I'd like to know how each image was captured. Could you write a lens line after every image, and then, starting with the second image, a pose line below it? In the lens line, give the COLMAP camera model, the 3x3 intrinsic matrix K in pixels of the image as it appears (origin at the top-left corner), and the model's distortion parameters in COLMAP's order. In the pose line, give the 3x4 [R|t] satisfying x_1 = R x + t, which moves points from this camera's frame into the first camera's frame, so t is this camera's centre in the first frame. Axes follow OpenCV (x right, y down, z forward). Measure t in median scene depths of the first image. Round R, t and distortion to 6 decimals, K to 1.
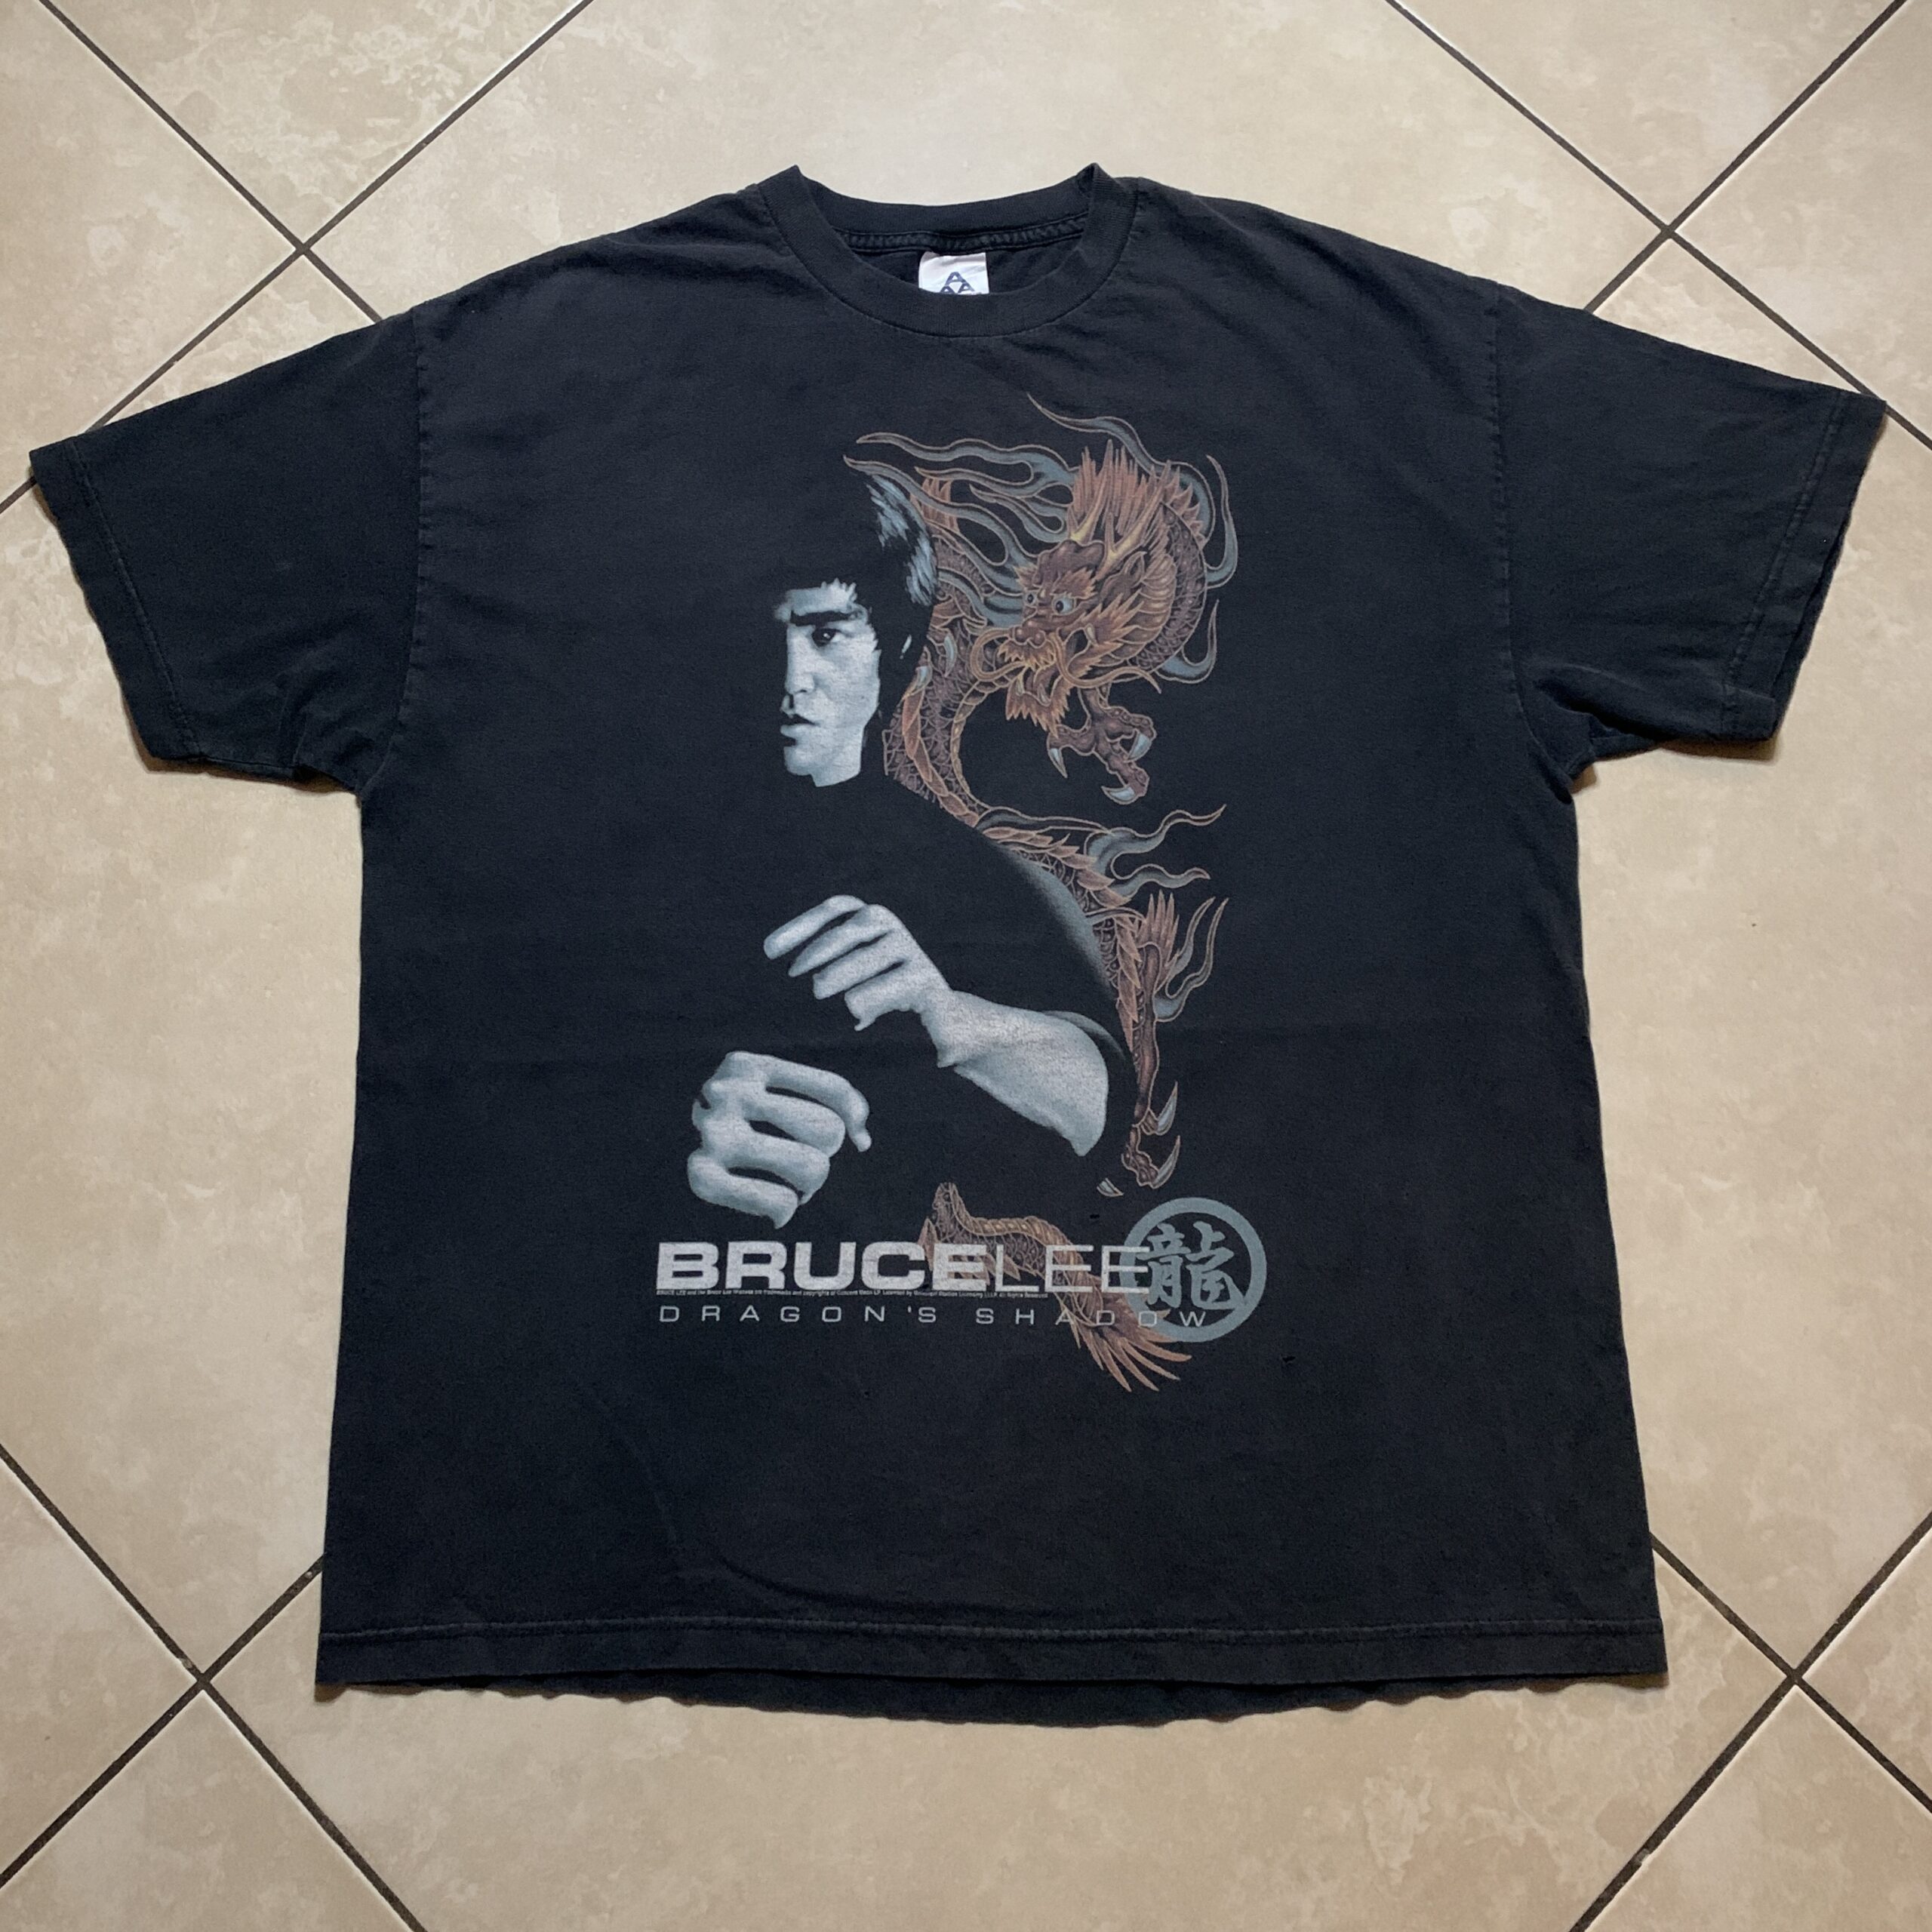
lens RADIAL K [[1916.8, 0, 972.0], [0, 1916.8, 954.7], [0, 0, 1]] dist [-0.018586, 0.000000]
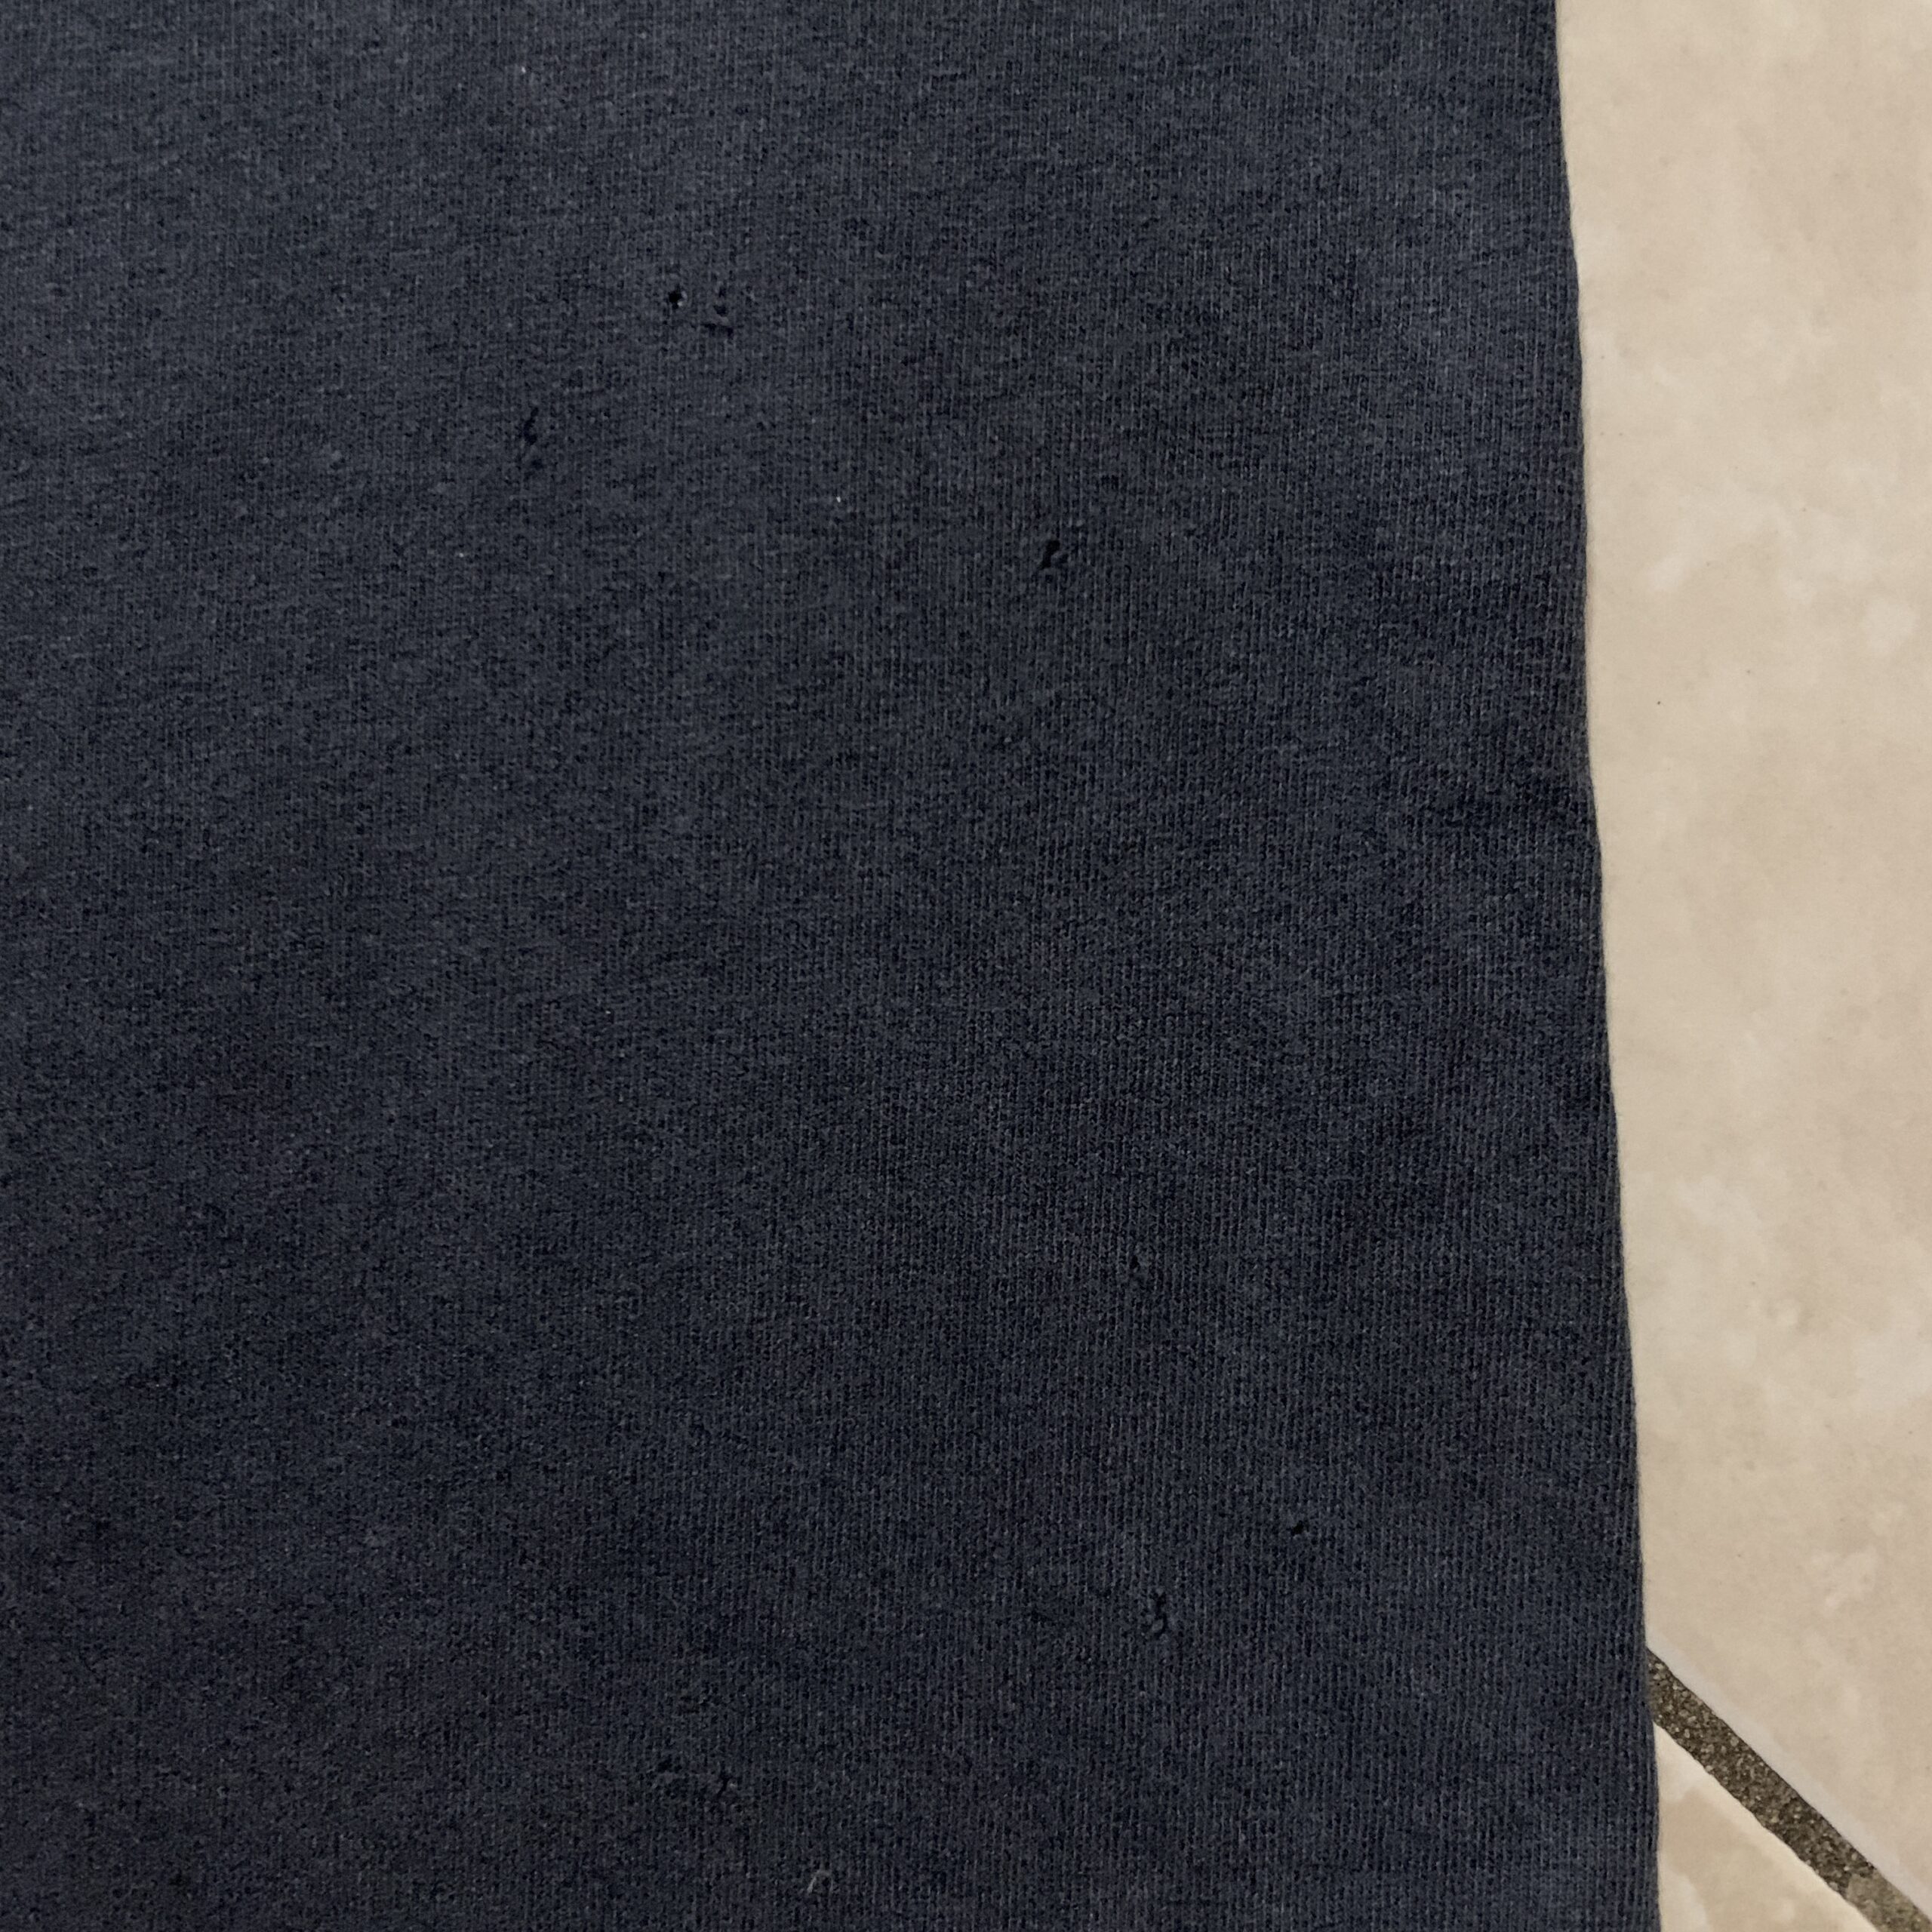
lens RADIAL K [[1916.8, 0, 962.8], [0, 1916.8, 966.6], [0, 0, 1]] dist [-0.018586, 0.000000]
pose [[0.999716, -0.016860, -0.016847, 0.267867], [0.020608, 0.966567, 0.255586, 0.160590], [0.011974, -0.255861, 0.966639, 0.768821]]
